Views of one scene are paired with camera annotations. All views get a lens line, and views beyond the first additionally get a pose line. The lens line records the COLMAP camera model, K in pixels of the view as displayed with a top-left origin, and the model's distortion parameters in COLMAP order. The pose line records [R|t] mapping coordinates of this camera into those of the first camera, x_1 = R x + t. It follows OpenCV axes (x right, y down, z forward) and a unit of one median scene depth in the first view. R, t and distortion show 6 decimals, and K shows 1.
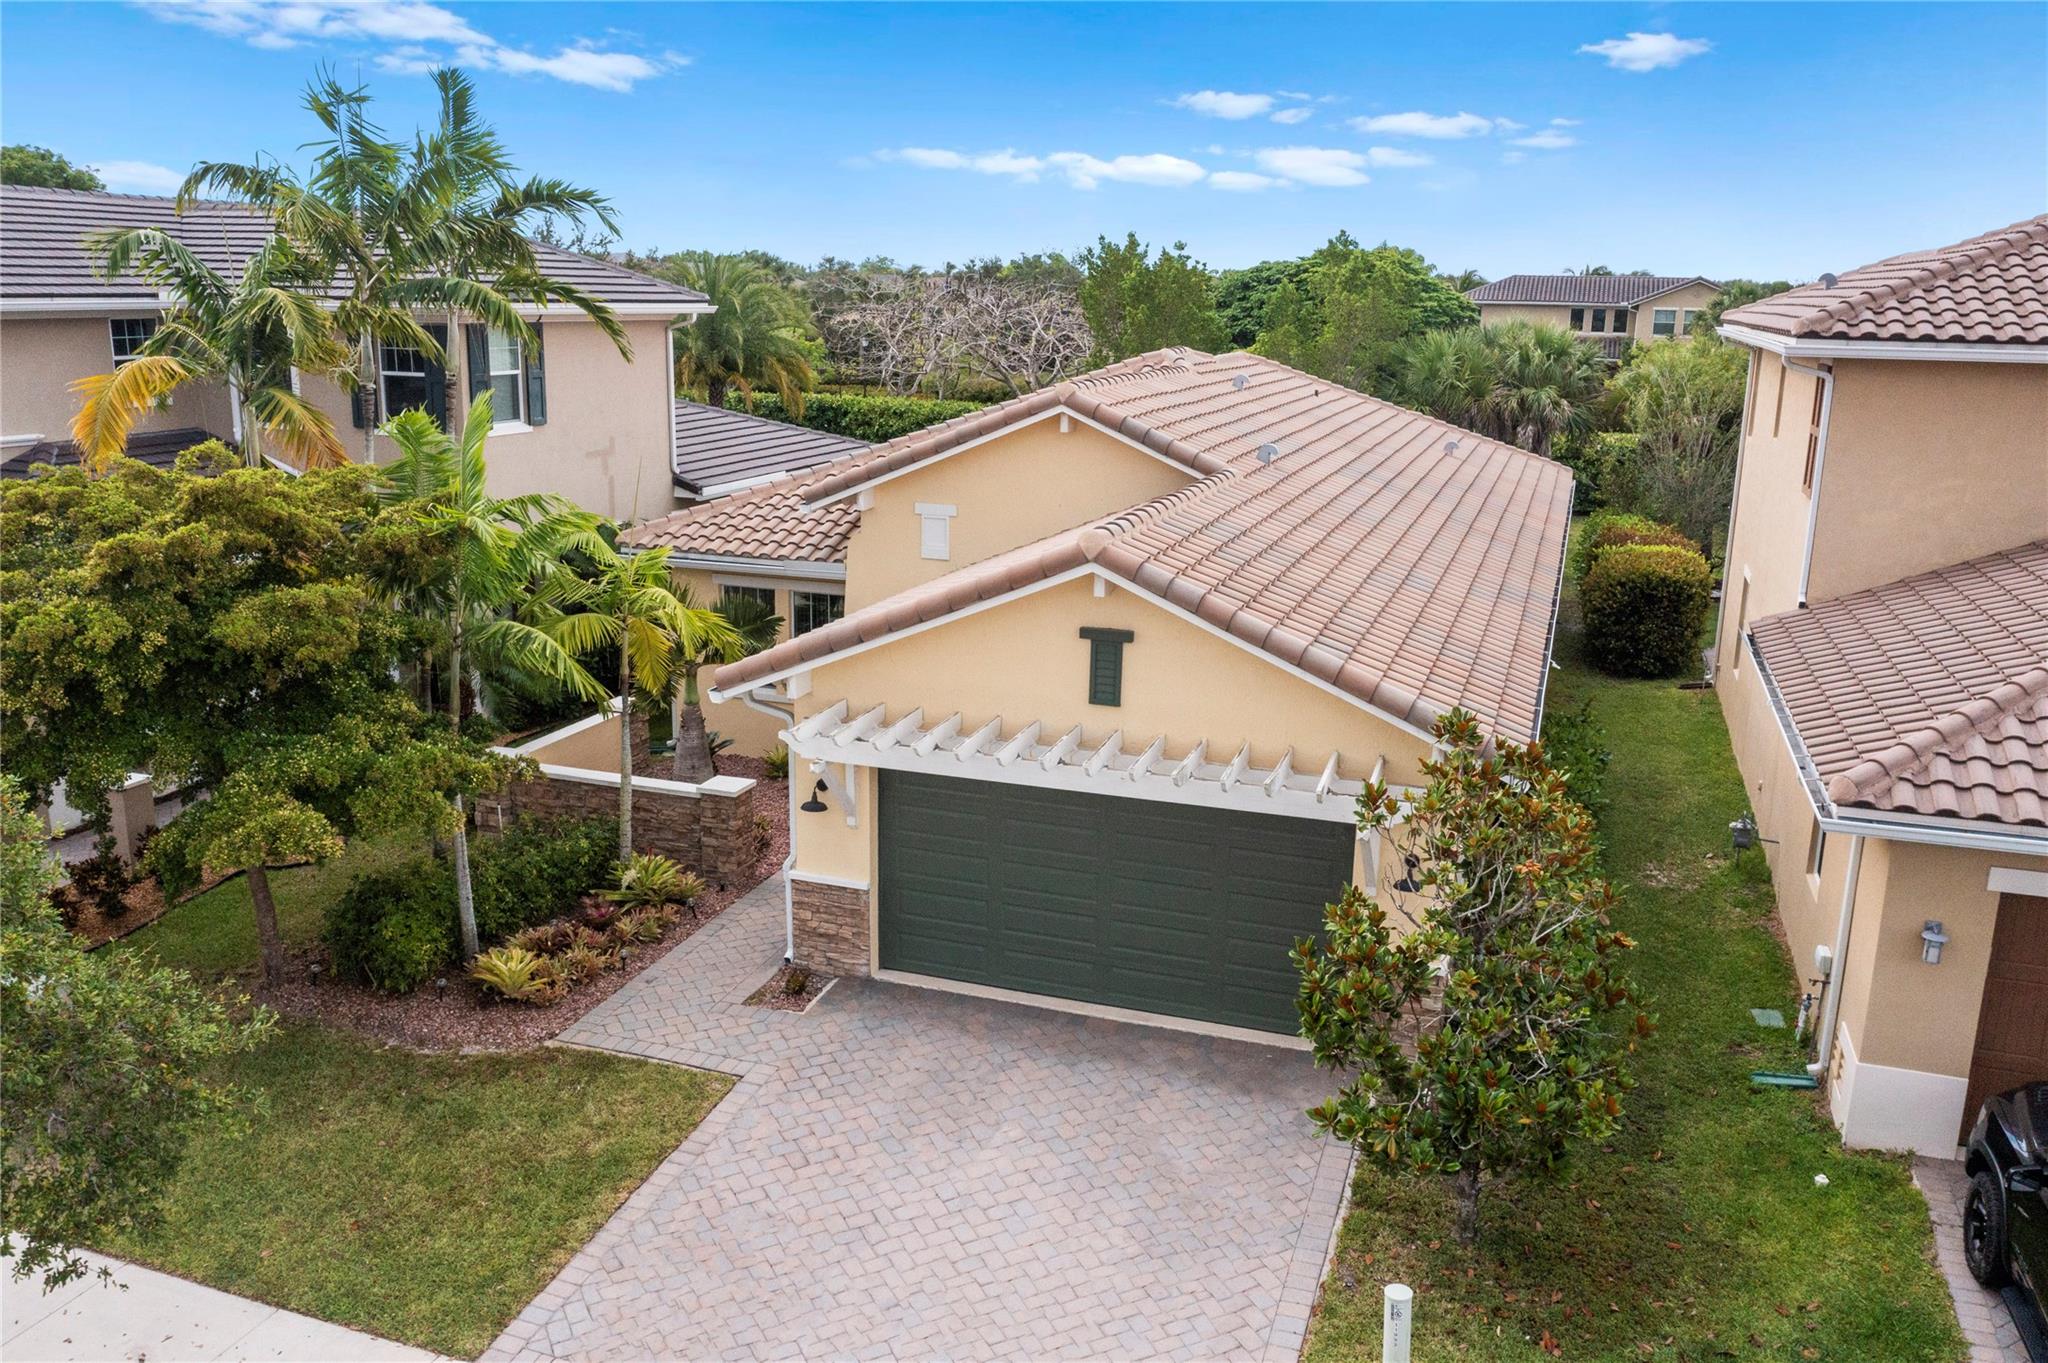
lens RADIAL K [[1619.3, 0, 1016.6], [0, 1619.3, 668.5], [0, 0, 1]] dist [-0.009046, -0.001295]
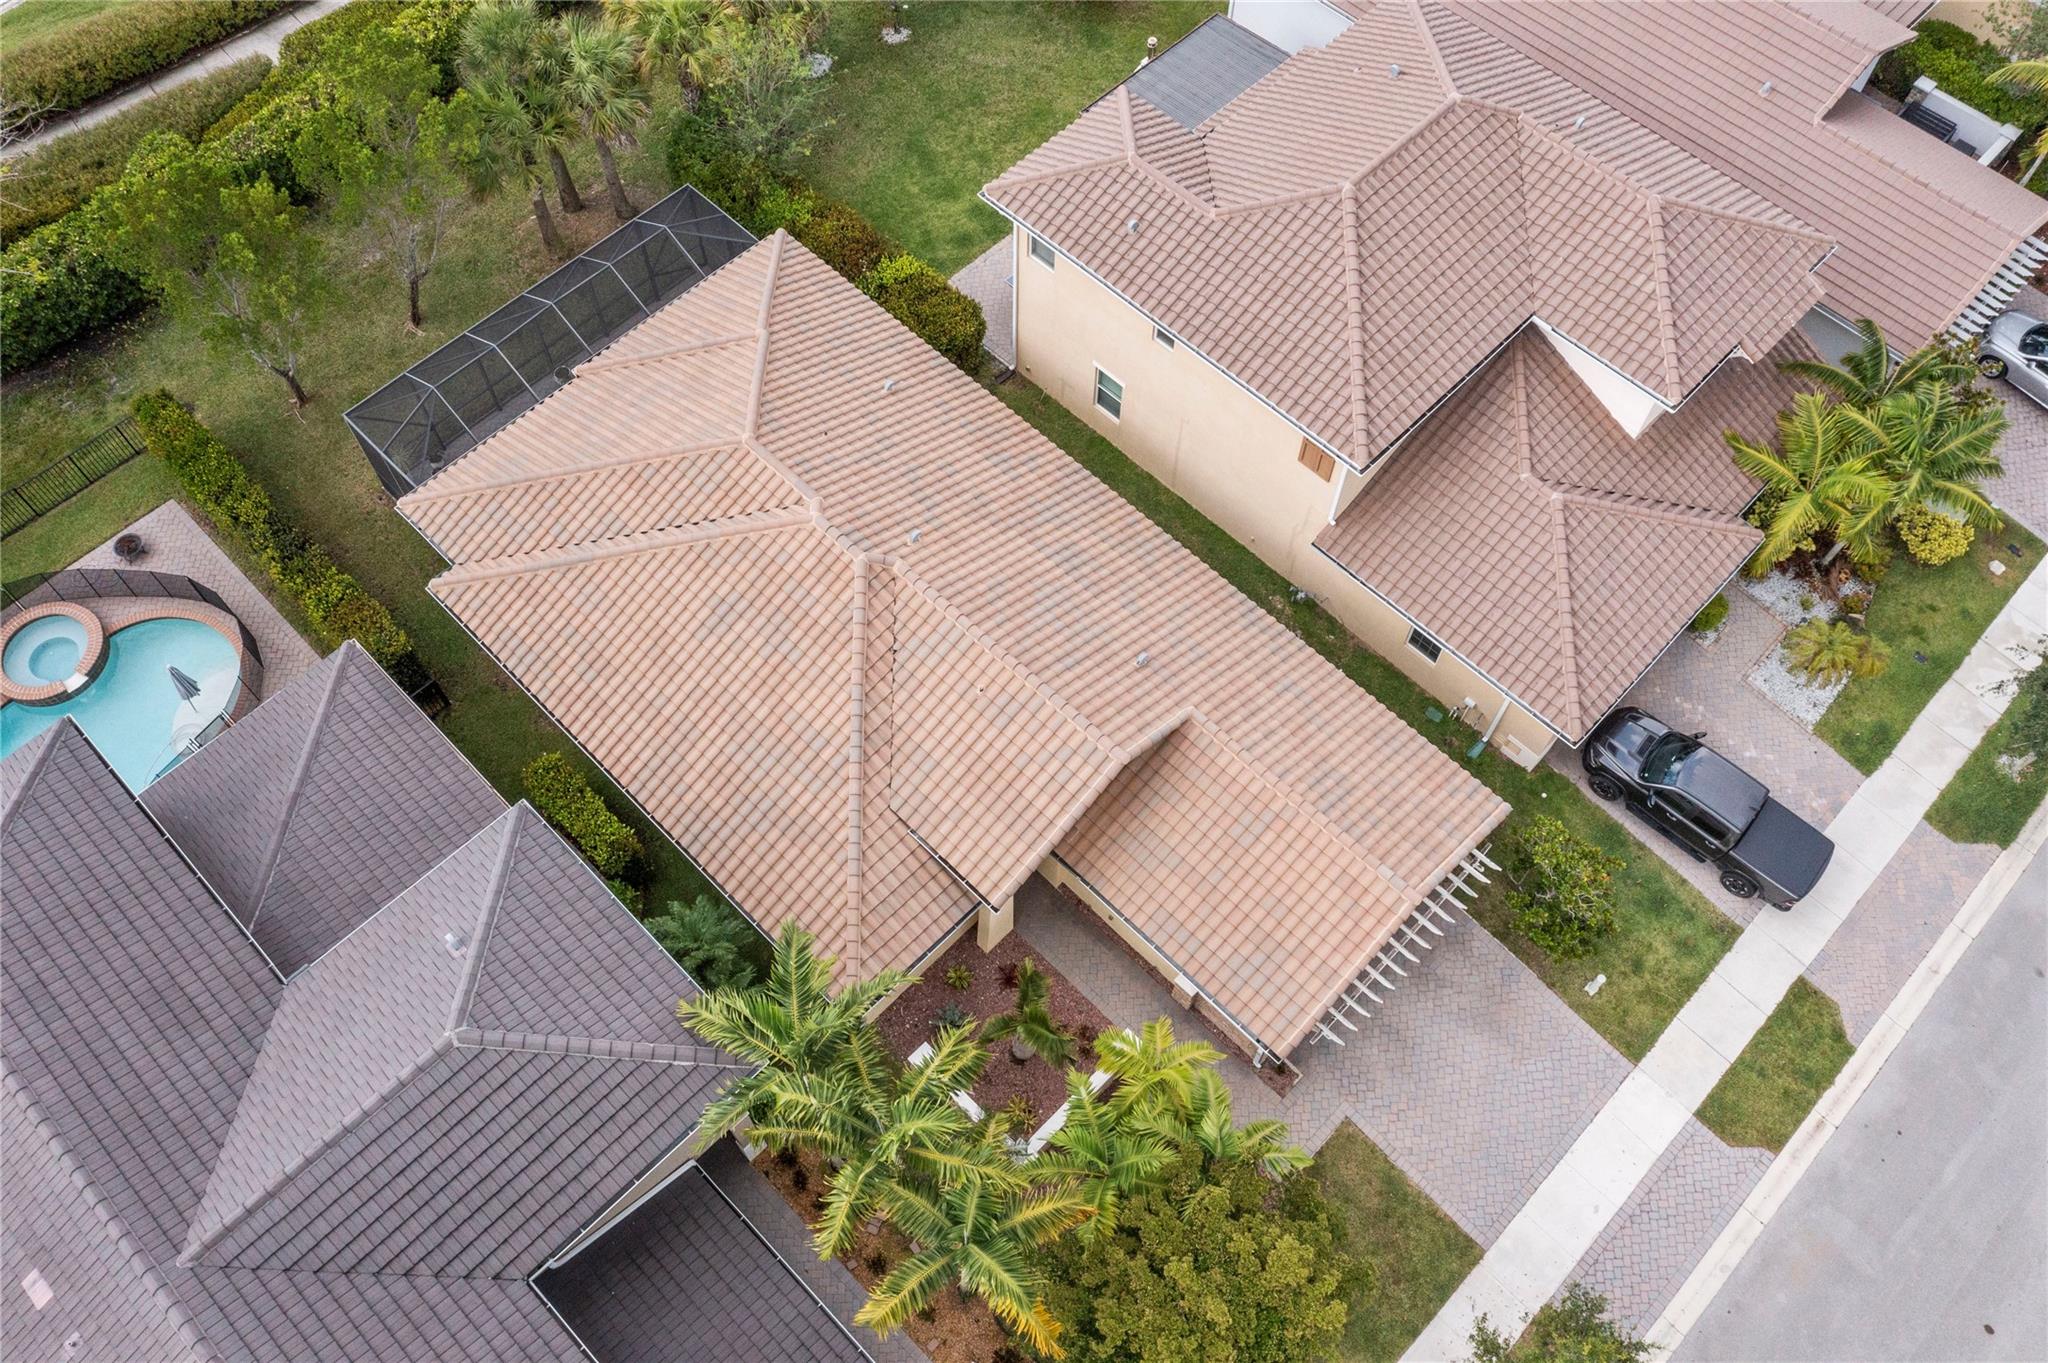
lens RADIAL K [[1619.3, 0, 1023.6], [0, 1619.3, 675.8], [0, 0, 1]] dist [-0.009046, -0.001295]
pose [[0.426980, -0.798062, 0.425188, -0.799280], [0.209644, 0.544759, 0.811965, -1.954689], [-0.879623, -0.257555, 0.399910, 0.598518]]
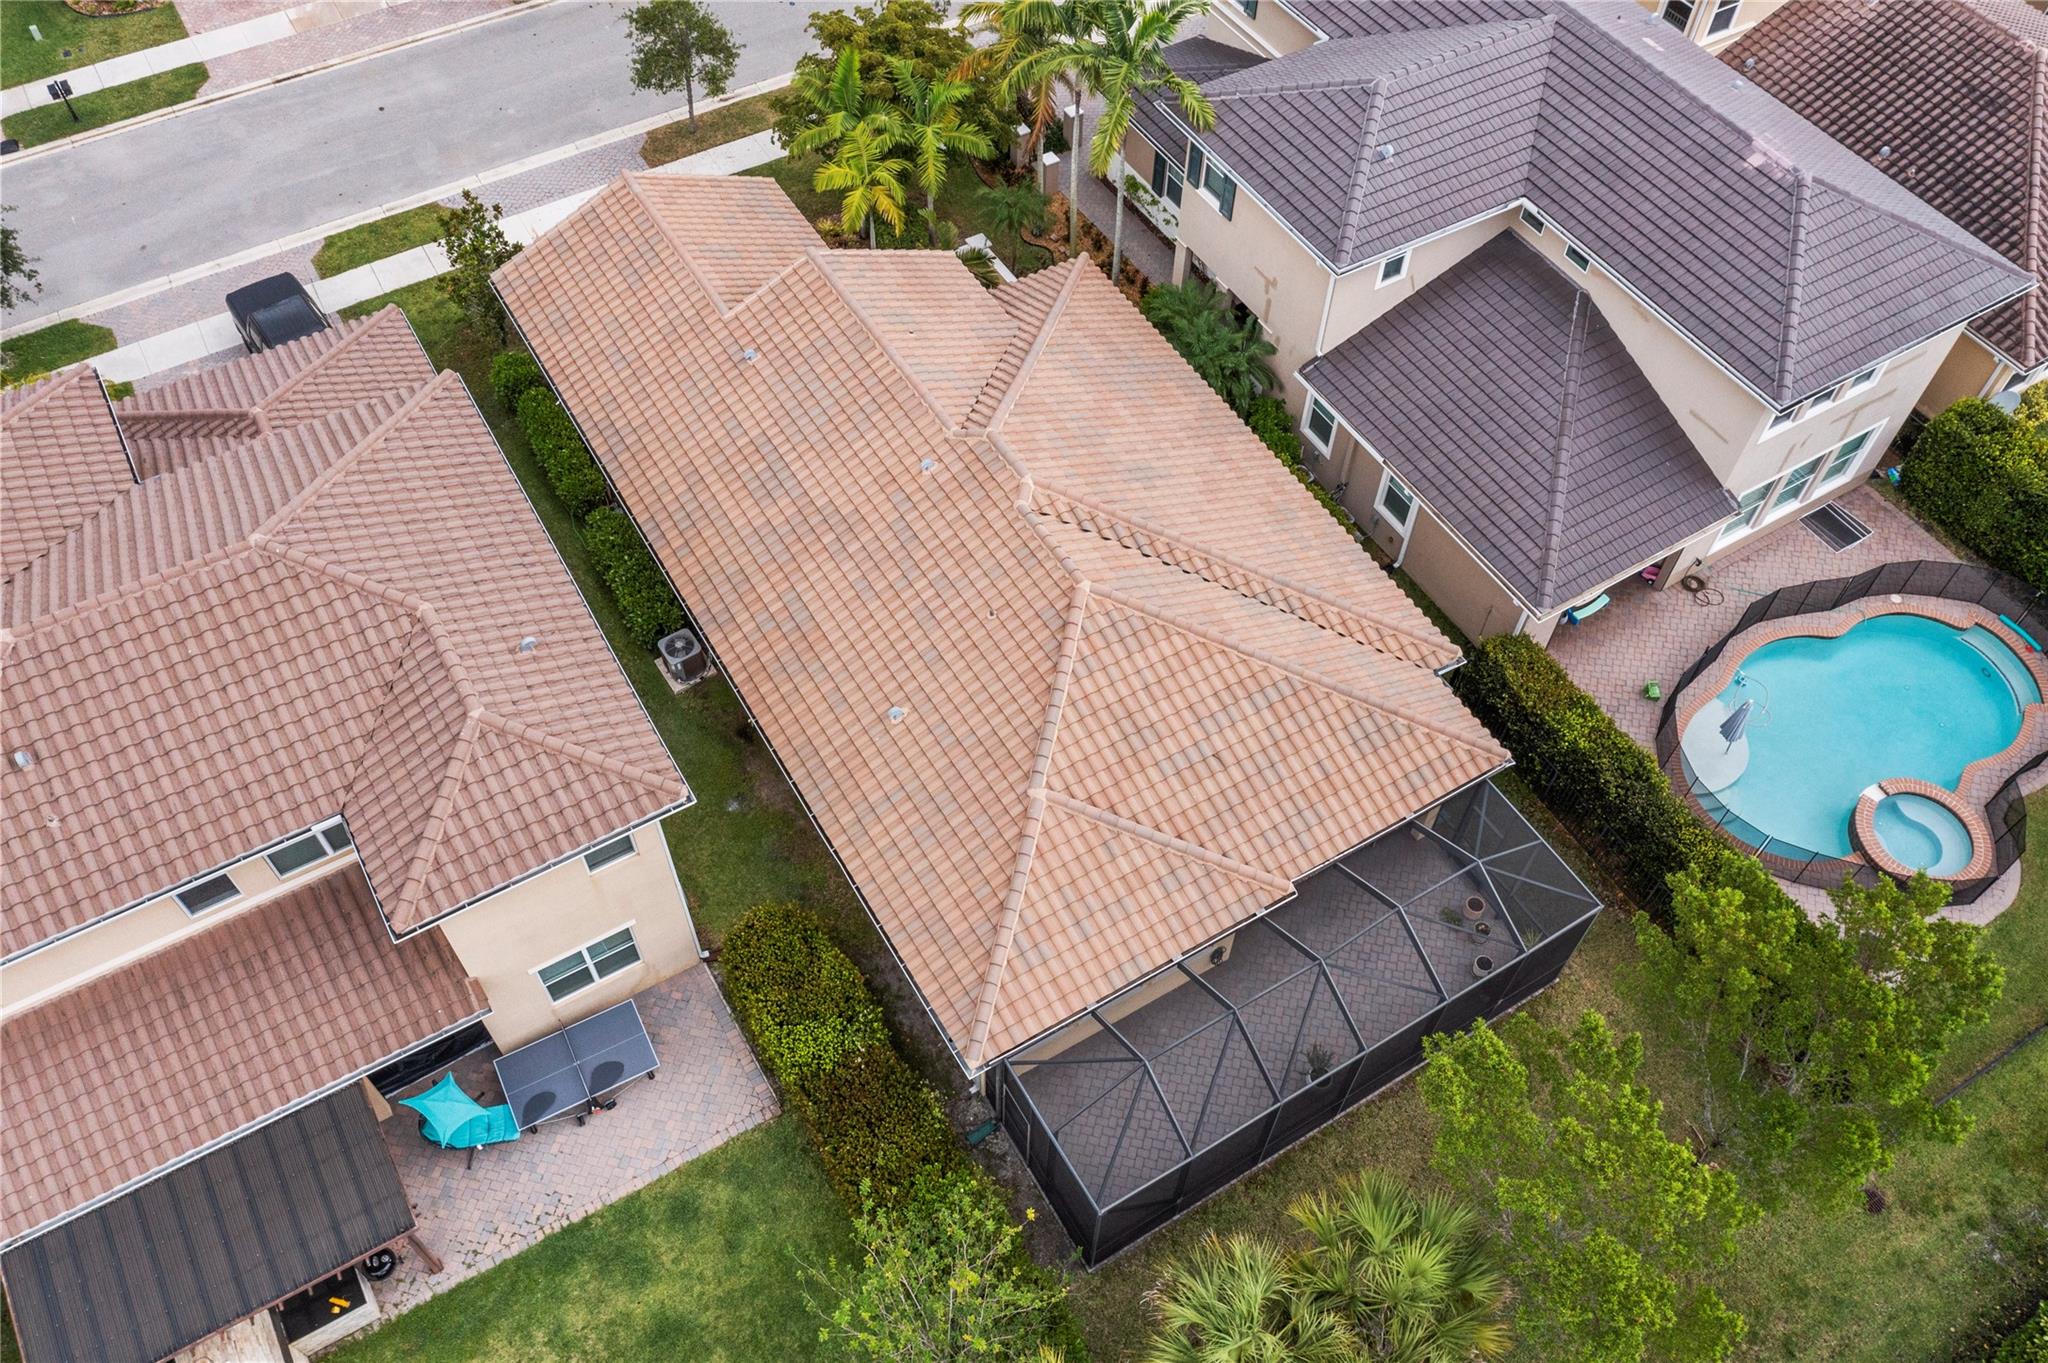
lens RADIAL K [[1619.3, 0, 1020.2], [0, 1619.3, 666.5], [0, 0, 1]] dist [-0.009046, -0.001295]
pose [[-0.639672, 0.599492, -0.481071, 1.300326], [-0.203365, 0.471567, 0.858060, -1.965014], [0.741257, 0.646710, -0.179733, 2.285644]]
